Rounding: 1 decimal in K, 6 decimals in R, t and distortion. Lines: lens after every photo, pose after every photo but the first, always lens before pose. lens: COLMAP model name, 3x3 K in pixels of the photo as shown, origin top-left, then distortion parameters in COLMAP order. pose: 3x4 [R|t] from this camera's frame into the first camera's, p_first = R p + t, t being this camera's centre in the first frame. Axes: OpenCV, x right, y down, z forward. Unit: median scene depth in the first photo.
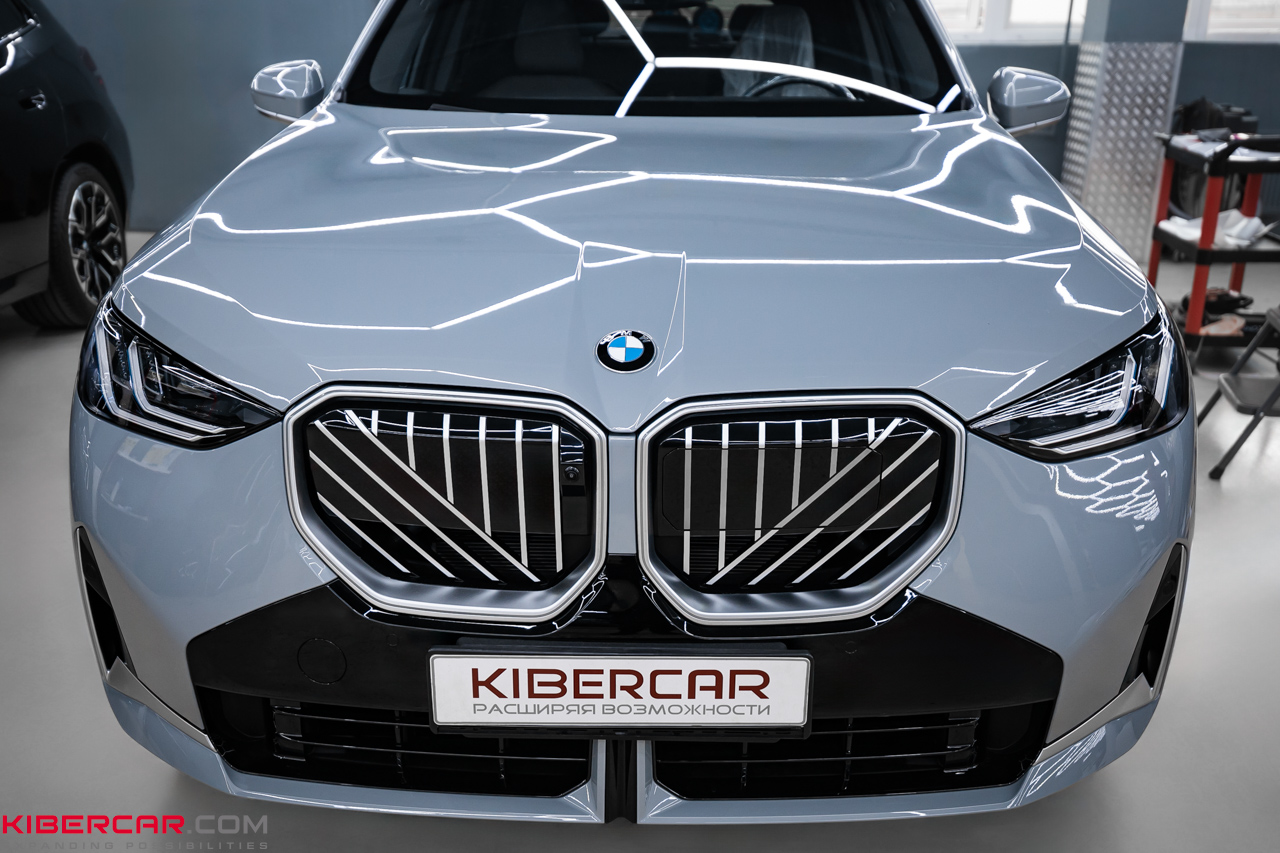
lens RADIAL K [[1243.2, 0, 647.3], [0, 1243.2, 425.9], [0, 0, 1]] dist [0.076686, 0.000000]
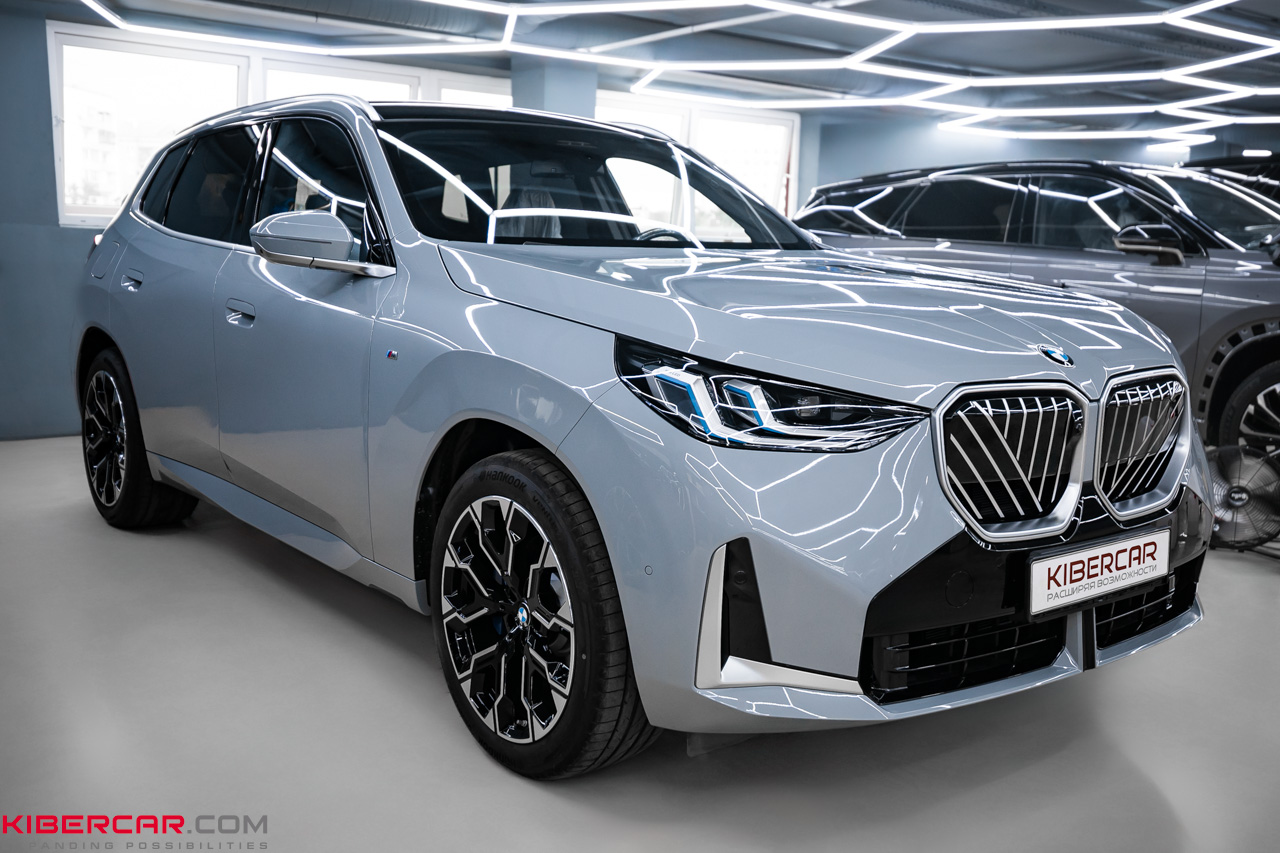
lens RADIAL K [[1243.2, 0, 637.8], [0, 1243.2, 434.0], [0, 0, 1]] dist [0.076686, 0.000000]
pose [[0.759291, -0.076844, 0.646199, -1.473669], [0.208953, 0.969211, -0.130266, 0.131928], [-0.616292, 0.233935, 0.751970, 0.137147]]
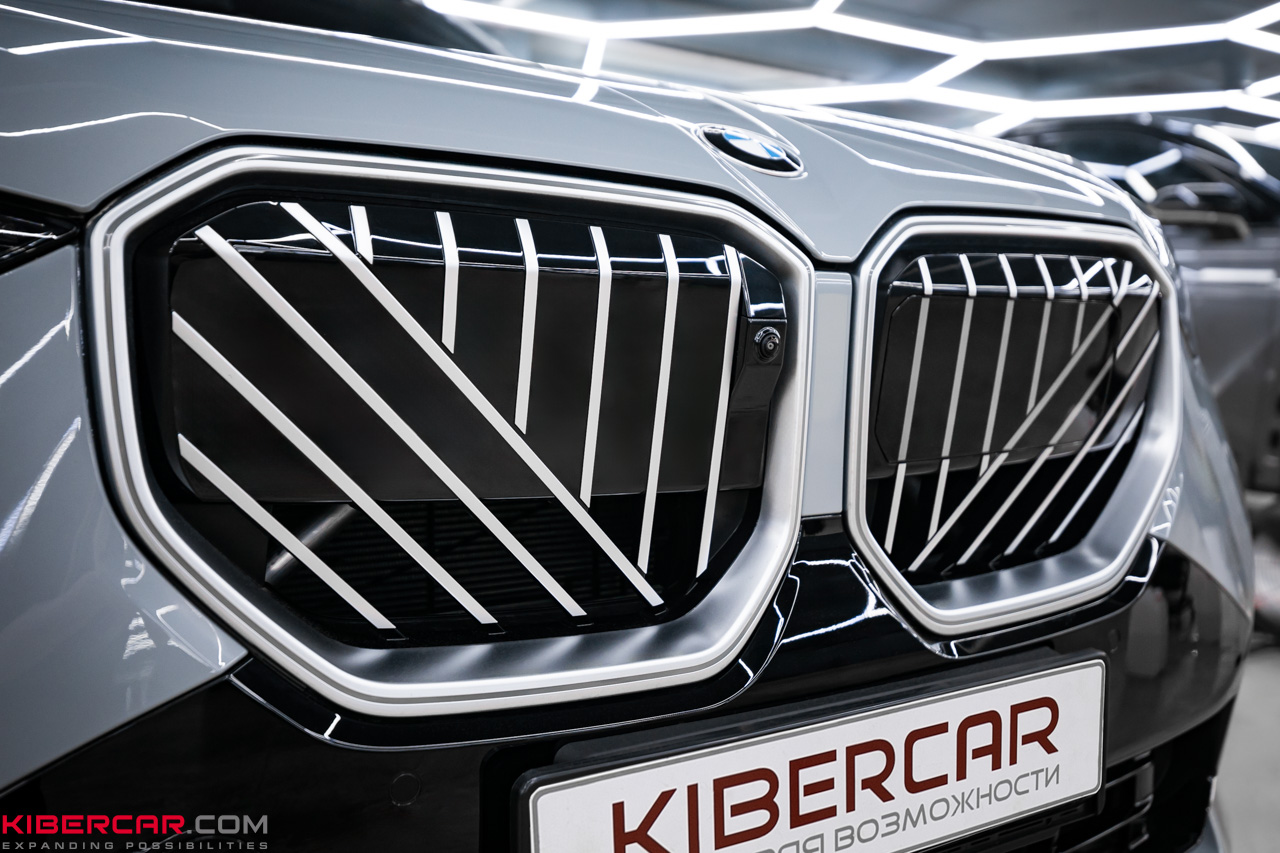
lens RADIAL K [[1243.2, 0, 638.5], [0, 1243.2, 421.2], [0, 0, 1]] dist [0.076686, 0.000000]
pose [[0.806662, -0.026852, 0.590403, -0.385568], [0.178653, 0.963313, -0.200279, 0.155151], [-0.563365, 0.267034, 0.781865, 0.621816]]
